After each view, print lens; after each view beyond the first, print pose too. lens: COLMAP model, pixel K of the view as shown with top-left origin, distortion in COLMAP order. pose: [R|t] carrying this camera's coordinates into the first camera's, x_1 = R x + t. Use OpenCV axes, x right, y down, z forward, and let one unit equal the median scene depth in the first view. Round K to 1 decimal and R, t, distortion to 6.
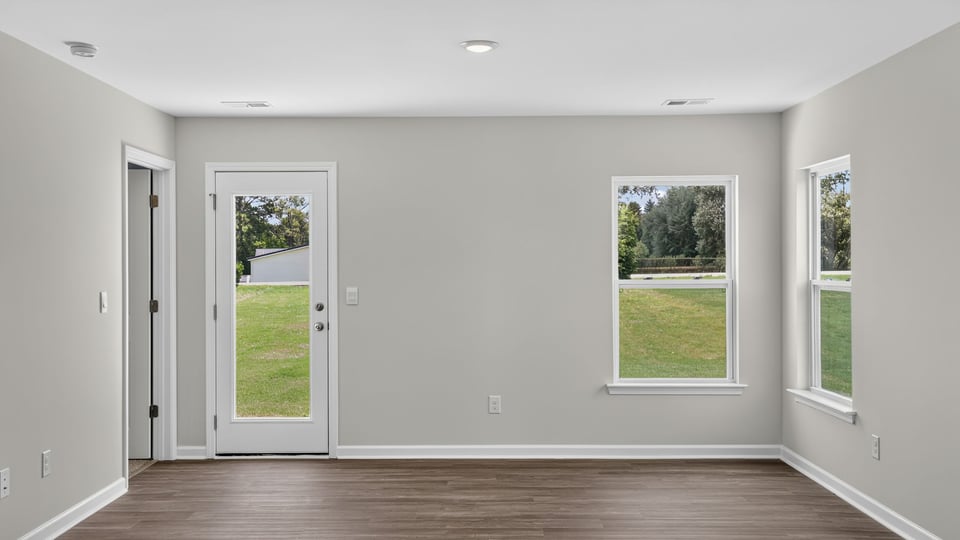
lens RADIAL K [[931.5, 0, 466.8], [0, 931.5, 272.7], [0, 0, 1]] dist [0.061608, 0.000000]
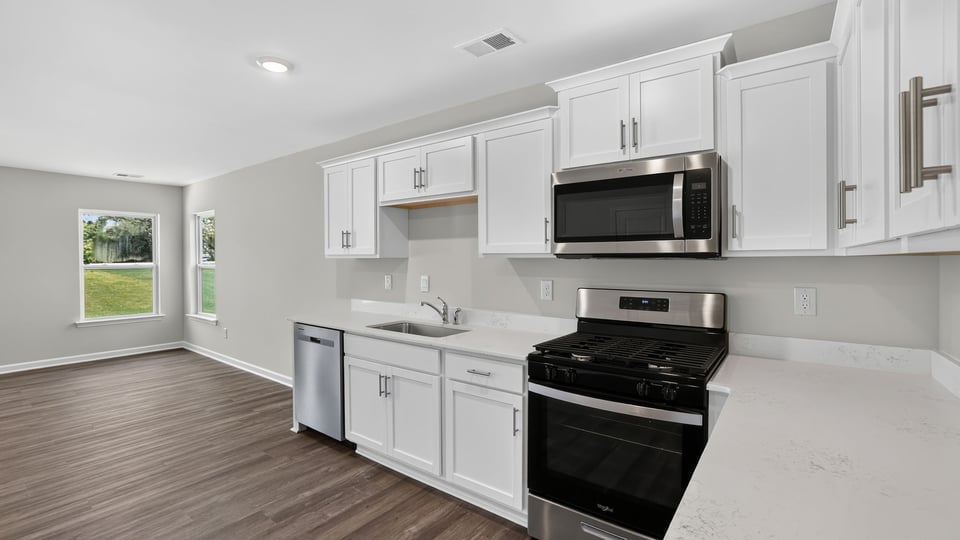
lens RADIAL K [[420.3, 0, 476.6], [0, 420.3, 266.3], [0, 0, 1]] dist [-0.036026, 0.010285]
pose [[0.597602, -0.010659, 0.801722, -0.023270], [0.003098, 0.999935, 0.010984, 0.003540], [-0.801787, -0.004080, 0.597596, -0.109304]]
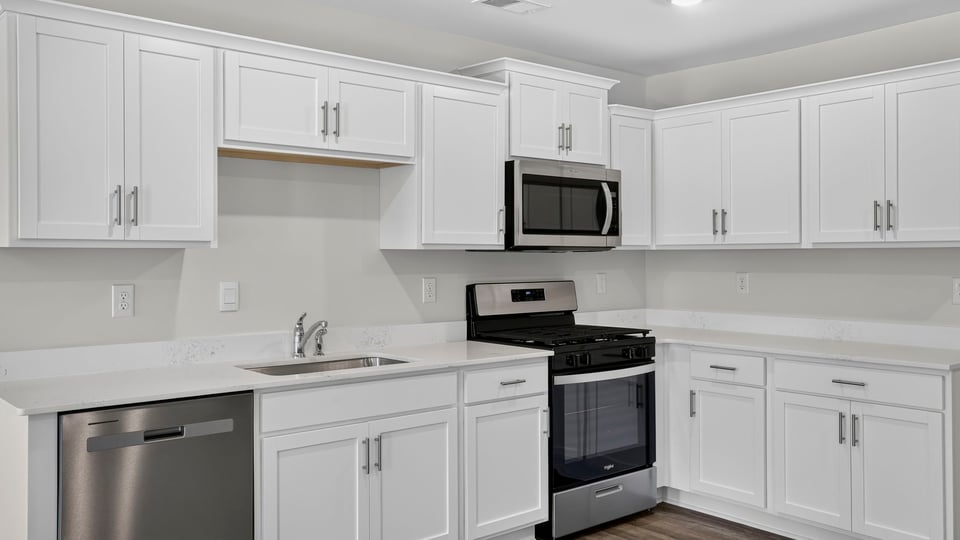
lens RADIAL K [[821.5, 0, 474.2], [0, 821.5, 260.6], [0, 0, 1]] dist [0.036912, 0.034695]
pose [[-0.646068, -0.001317, 0.763279, -0.162040], [0.007512, 0.999939, 0.008083, 0.003397], [-0.763243, 0.010956, -0.646019, 0.444257]]
